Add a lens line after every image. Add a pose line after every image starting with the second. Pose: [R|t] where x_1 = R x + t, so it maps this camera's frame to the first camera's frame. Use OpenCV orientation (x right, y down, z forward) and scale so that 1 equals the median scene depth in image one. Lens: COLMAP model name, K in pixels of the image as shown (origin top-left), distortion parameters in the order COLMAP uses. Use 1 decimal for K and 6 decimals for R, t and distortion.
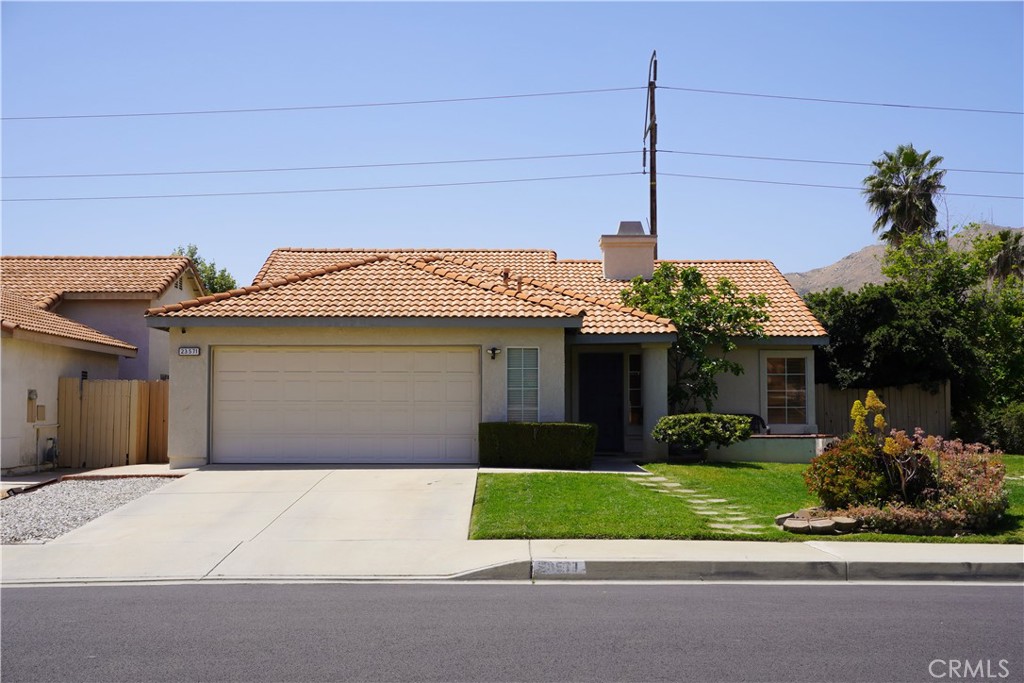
lens RADIAL K [[1235.8, 0, 512.0], [0, 1235.8, 340.6], [0, 0, 1]] dist [-0.040332, 0.000000]
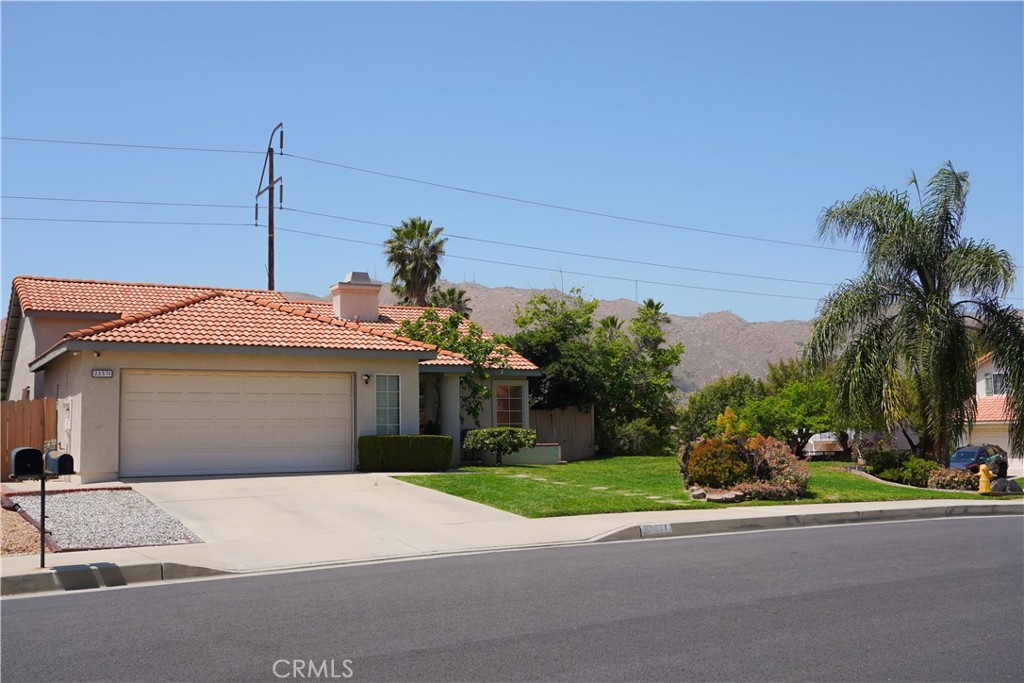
lens RADIAL K [[1101.0, 0, 512.0], [0, 1101.0, 343.9], [0, 0, 1]] dist [-0.043102, 0.000000]
pose [[0.858788, 0.028966, 0.511512, -0.440214], [-0.015088, 0.999397, -0.031261, 0.007312], [-0.512109, 0.019129, 0.858707, -0.004679]]
